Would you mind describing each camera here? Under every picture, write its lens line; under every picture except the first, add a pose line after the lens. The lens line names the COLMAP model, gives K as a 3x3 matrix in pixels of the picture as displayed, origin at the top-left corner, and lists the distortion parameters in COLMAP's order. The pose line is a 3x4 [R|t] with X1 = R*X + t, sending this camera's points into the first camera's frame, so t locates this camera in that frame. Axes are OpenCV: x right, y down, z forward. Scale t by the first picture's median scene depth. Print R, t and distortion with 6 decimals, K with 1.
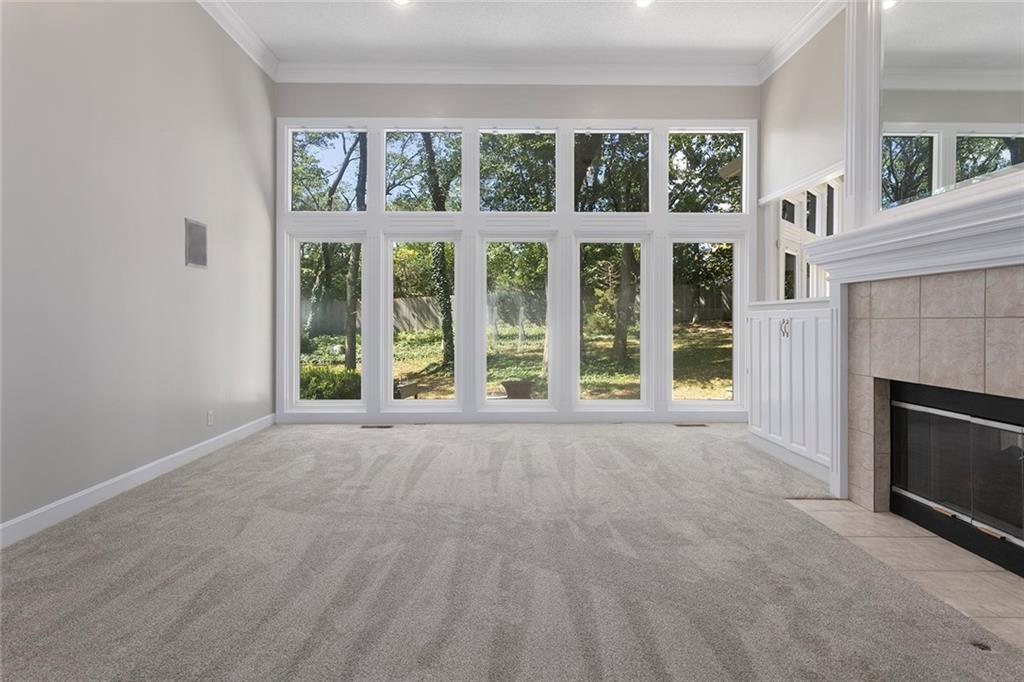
lens RADIAL K [[497.8, 0, 501.2], [0, 497.8, 318.9], [0, 0, 1]] dist [0.003379, 0.000730]
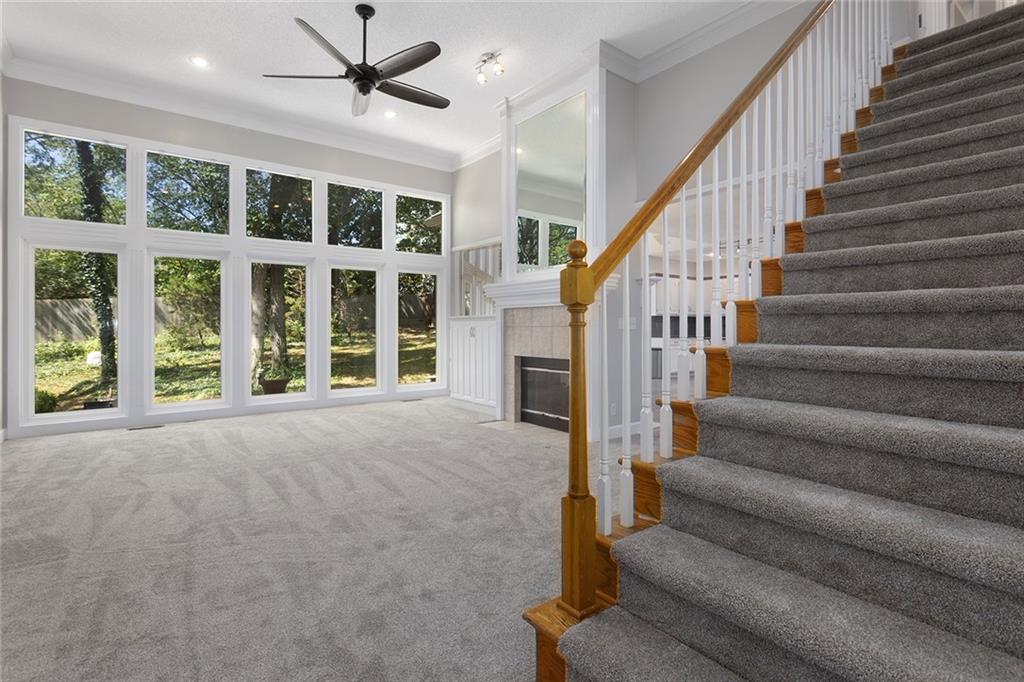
lens RADIAL K [[497.8, 0, 514.0], [0, 497.8, 331.6], [0, 0, 1]] dist [0.003379, 0.000730]
pose [[0.794466, -0.008723, 0.607246, -0.259734], [0.002336, 0.999933, 0.011307, -0.002315], [-0.607304, -0.007564, 0.794434, -0.325588]]
